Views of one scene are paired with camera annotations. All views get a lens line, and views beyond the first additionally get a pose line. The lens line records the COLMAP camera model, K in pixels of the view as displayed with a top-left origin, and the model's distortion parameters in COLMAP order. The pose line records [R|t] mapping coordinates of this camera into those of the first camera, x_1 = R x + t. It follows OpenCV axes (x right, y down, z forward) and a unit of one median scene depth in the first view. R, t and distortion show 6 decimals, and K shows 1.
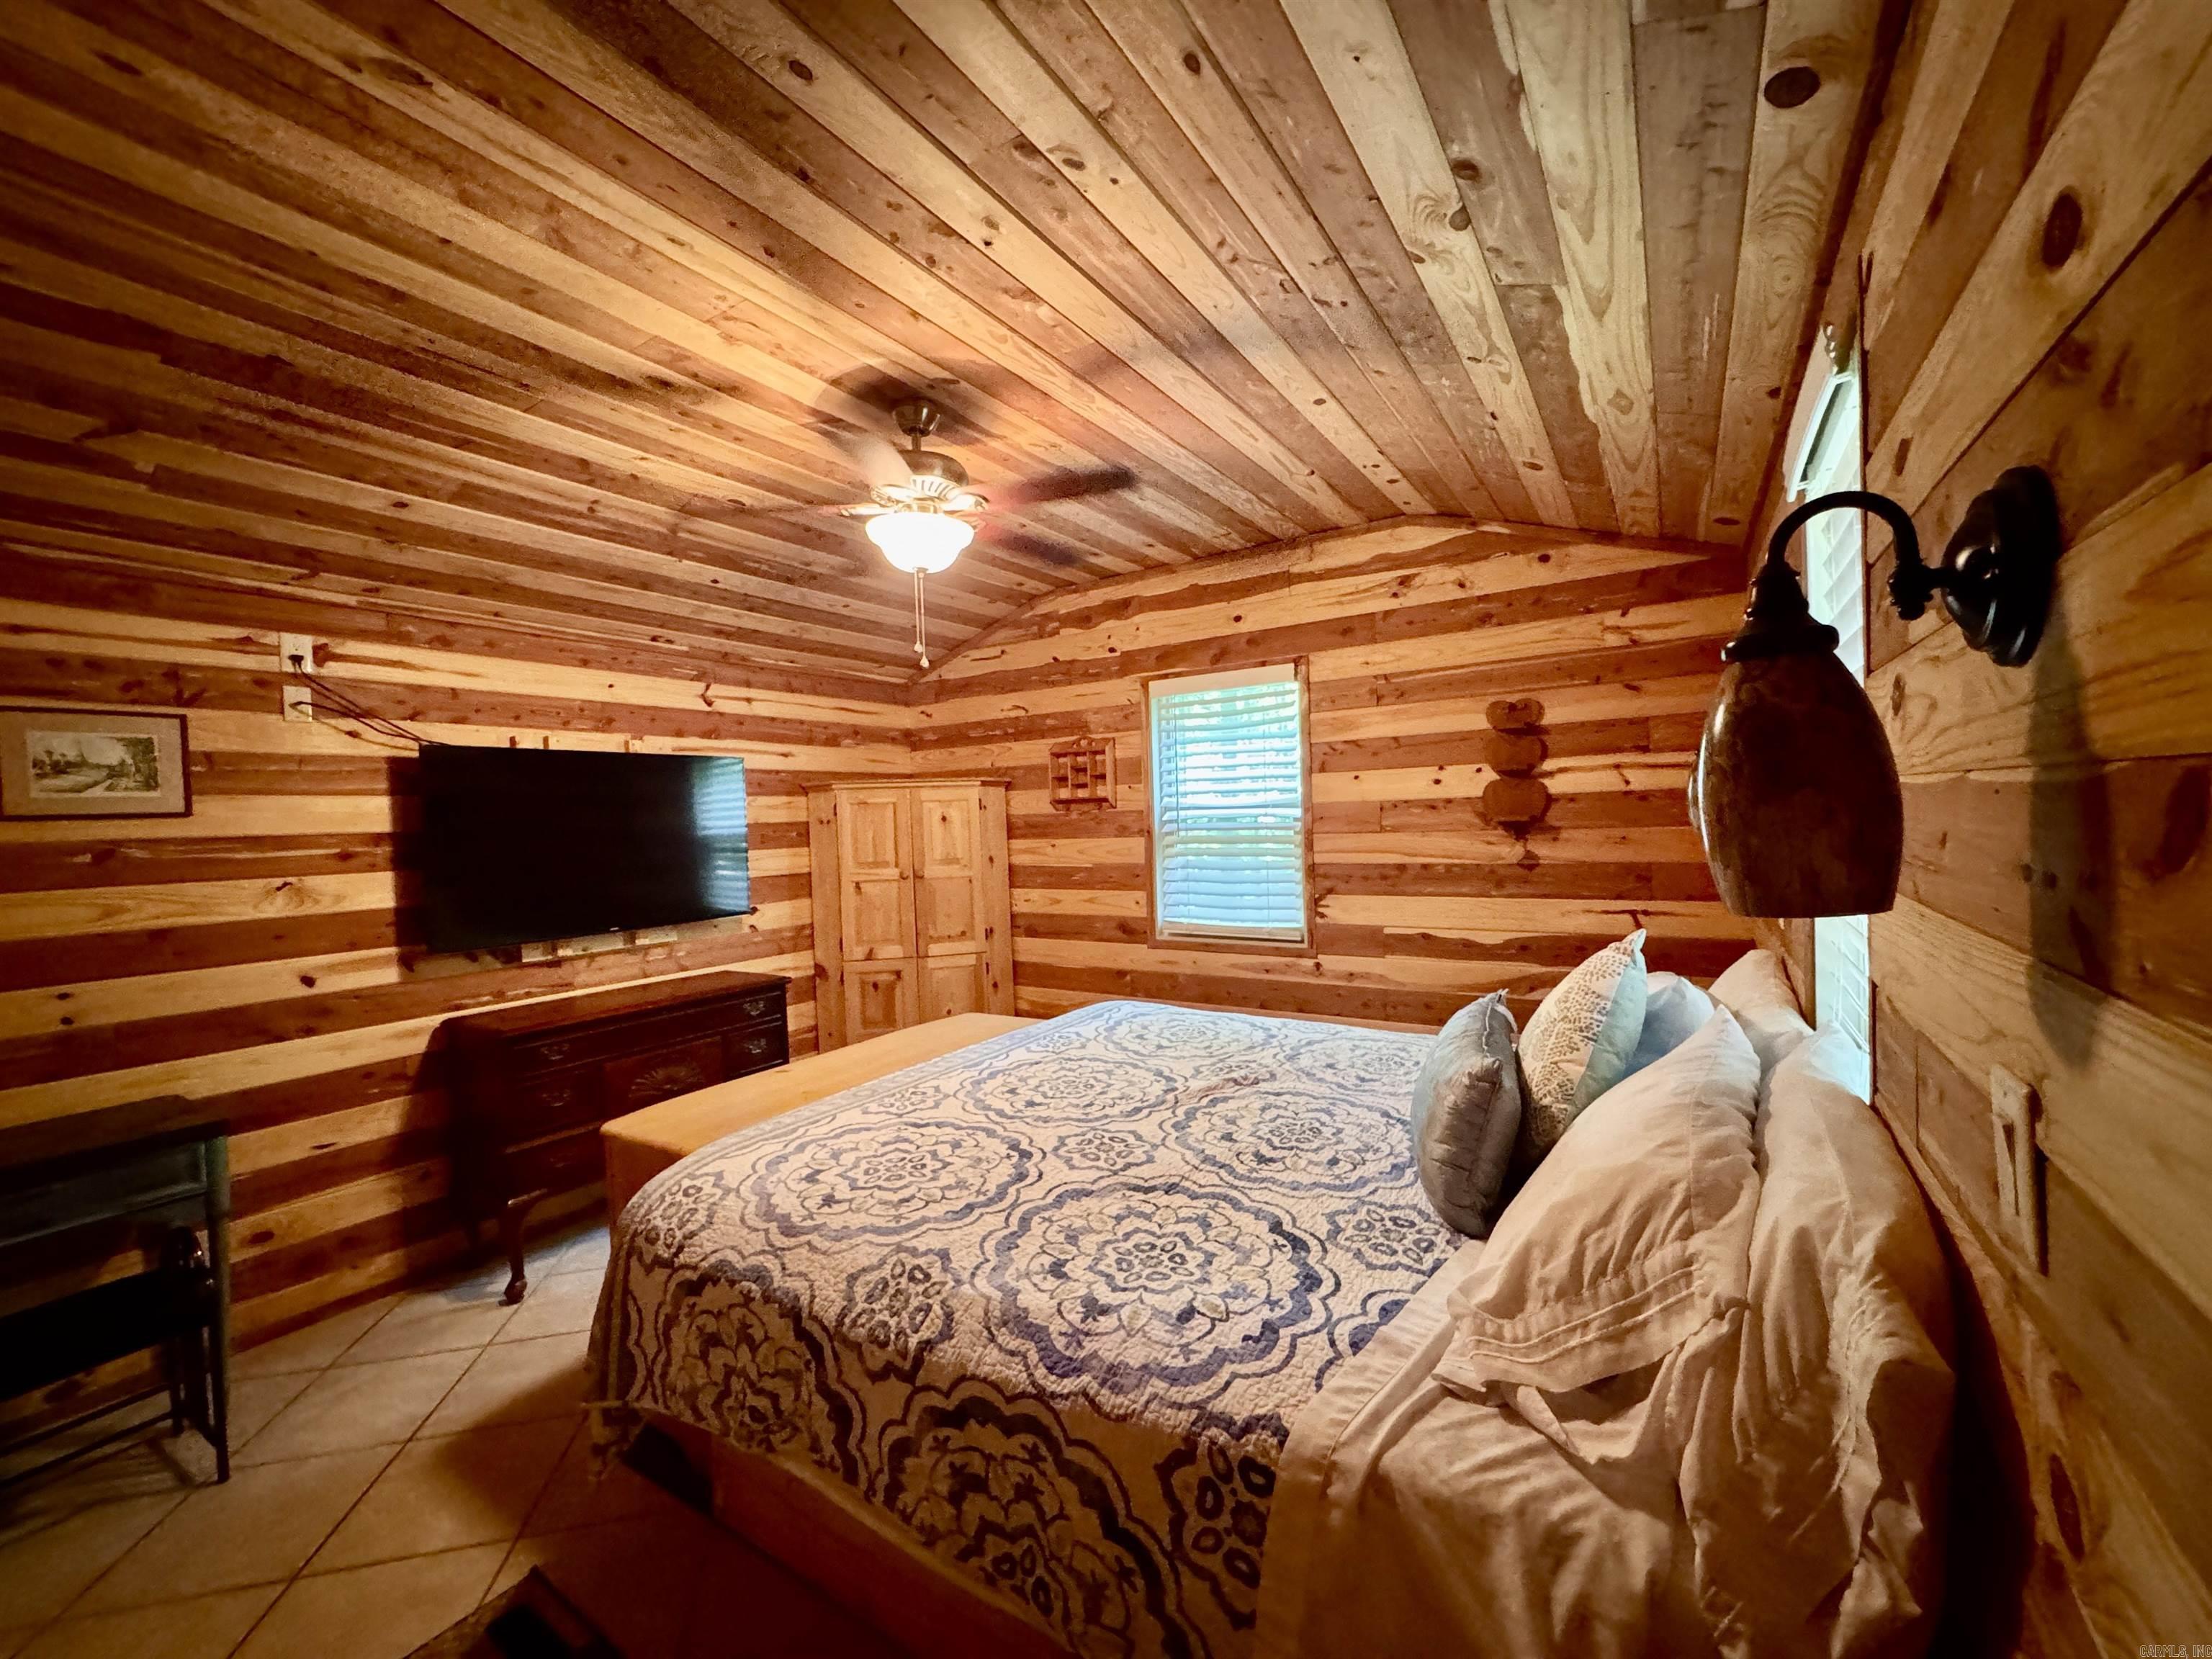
lens RADIAL K [[882.3, 0, 1104.5], [0, 882.3, 829.6], [0, 0, 1]] dist [-0.002694, -0.000085]
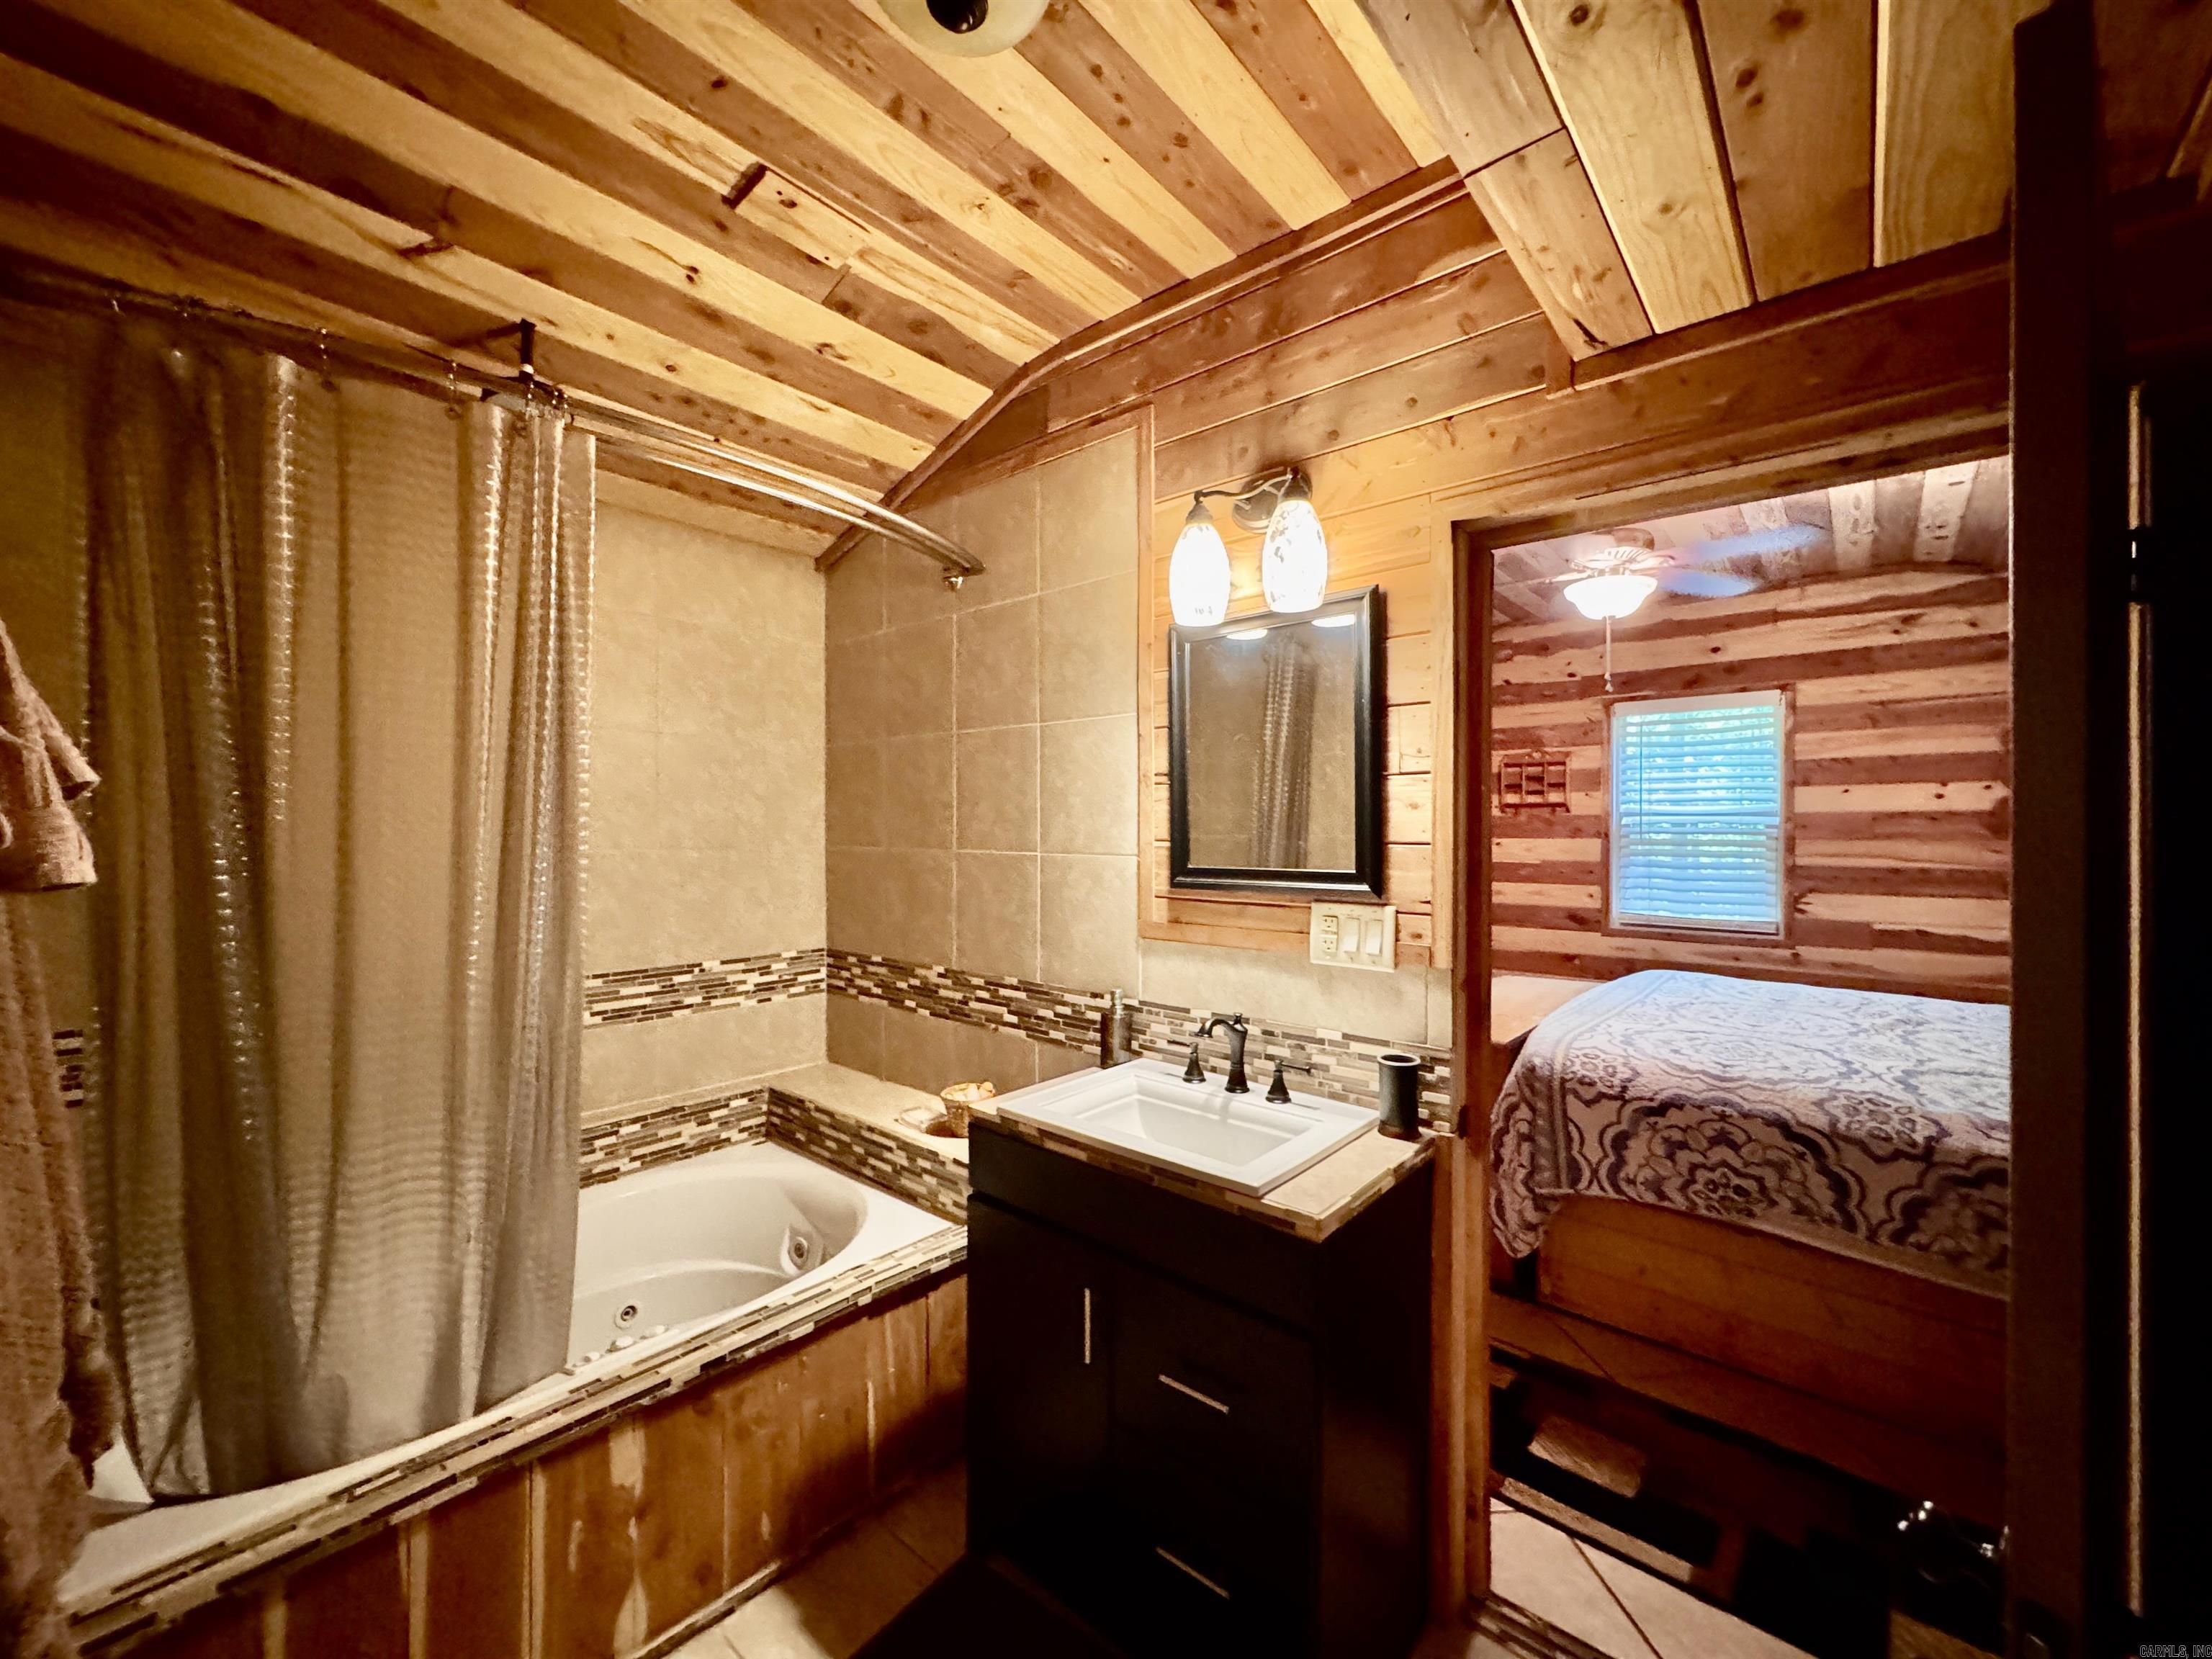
lens RADIAL K [[882.3, 0, 1104.4], [0, 882.3, 830.8], [0, 0, 1]] dist [-0.002694, -0.000085]
pose [[0.989740, 0.035957, -0.138285, -0.523304], [-0.037826, 0.999225, -0.010909, 0.042596], [0.137786, 0.016028, 0.990332, -0.266071]]
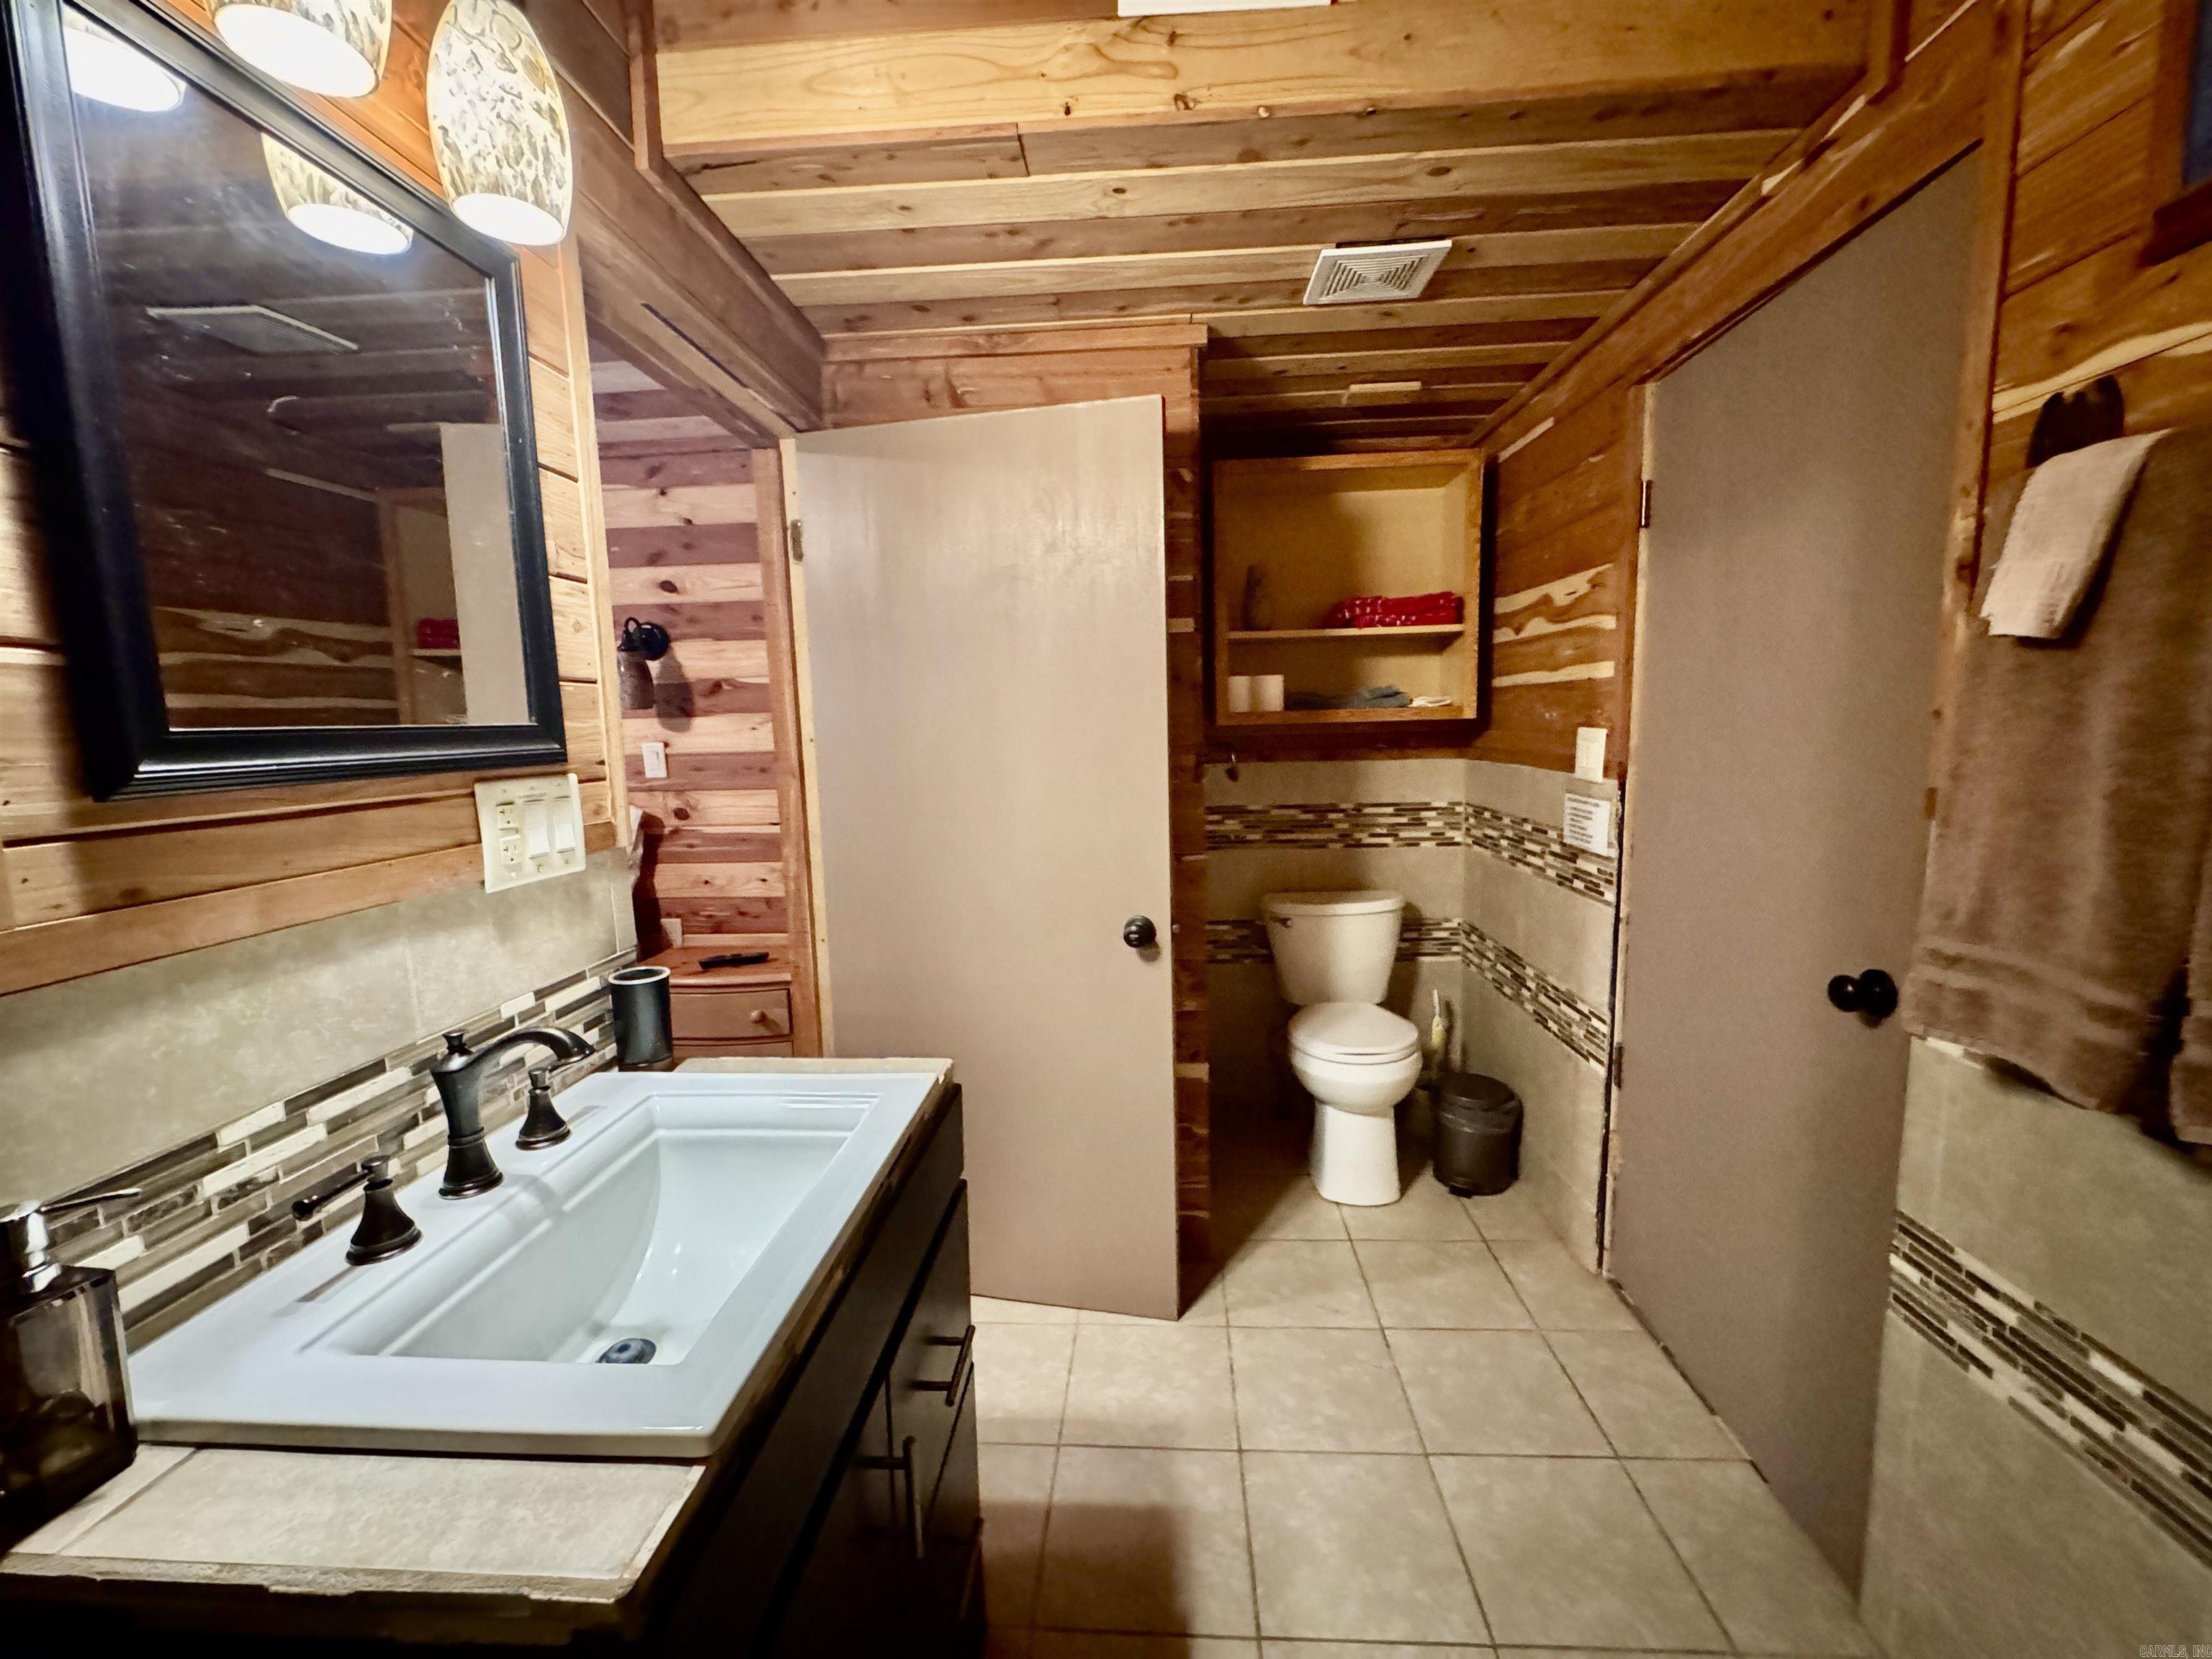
lens RADIAL K [[882.3, 0, 1107.9], [0, 882.3, 831.7], [0, 0, 1]] dist [-0.002694, -0.000085]
pose [[-0.490588, -0.065056, 0.868960, -0.808175], [0.044355, 0.994052, 0.099462, 0.070037], [-0.870262, 0.087338, -0.484785, 0.215410]]
